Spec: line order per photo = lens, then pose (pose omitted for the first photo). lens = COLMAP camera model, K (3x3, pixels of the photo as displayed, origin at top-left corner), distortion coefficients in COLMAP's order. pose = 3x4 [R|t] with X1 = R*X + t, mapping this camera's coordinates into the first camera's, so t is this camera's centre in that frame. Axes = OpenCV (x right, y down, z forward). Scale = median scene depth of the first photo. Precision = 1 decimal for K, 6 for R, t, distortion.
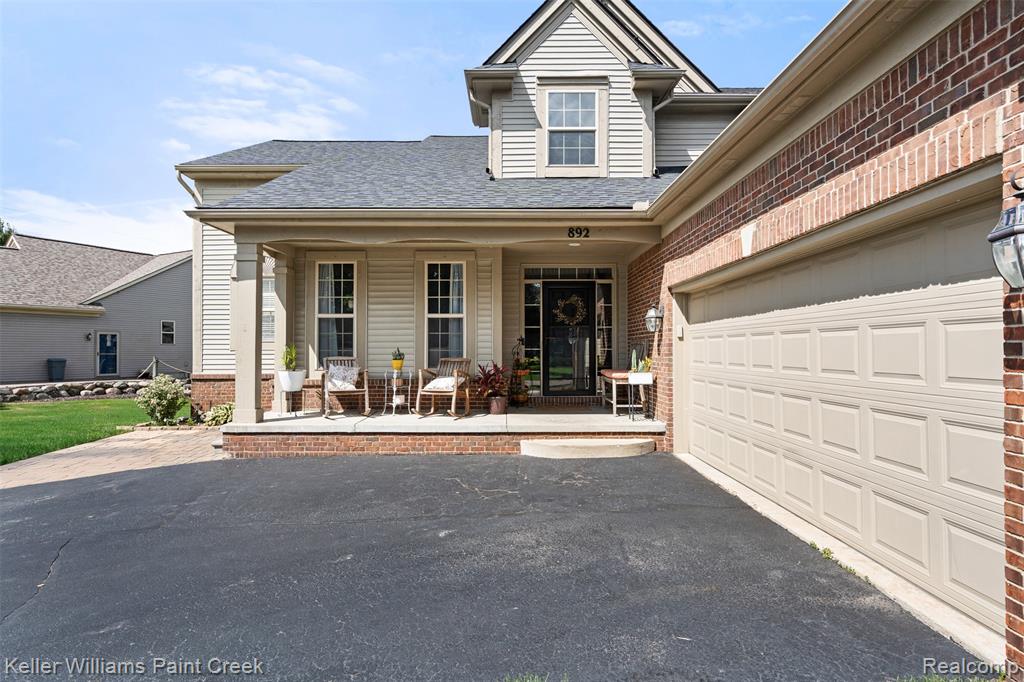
lens RADIAL K [[562.5, 0, 511.6], [0, 562.5, 337.8], [0, 0, 1]] dist [-0.003760, 0.000132]
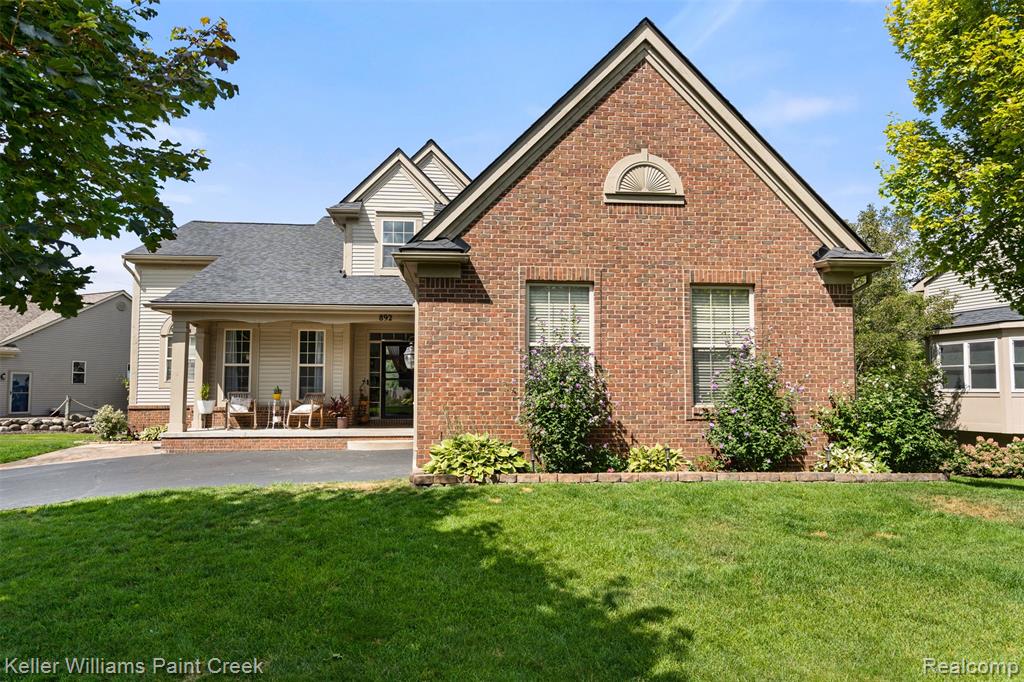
lens RADIAL K [[622.9, 0, 512.2], [0, 622.9, 347.5], [0, 0, 1]] dist [-0.000290, -0.001191]
pose [[0.995777, 0.007902, 0.091463, 0.269919], [-0.003372, 0.998765, -0.049571, -0.005169], [-0.091741, 0.049053, 0.994574, -0.733524]]
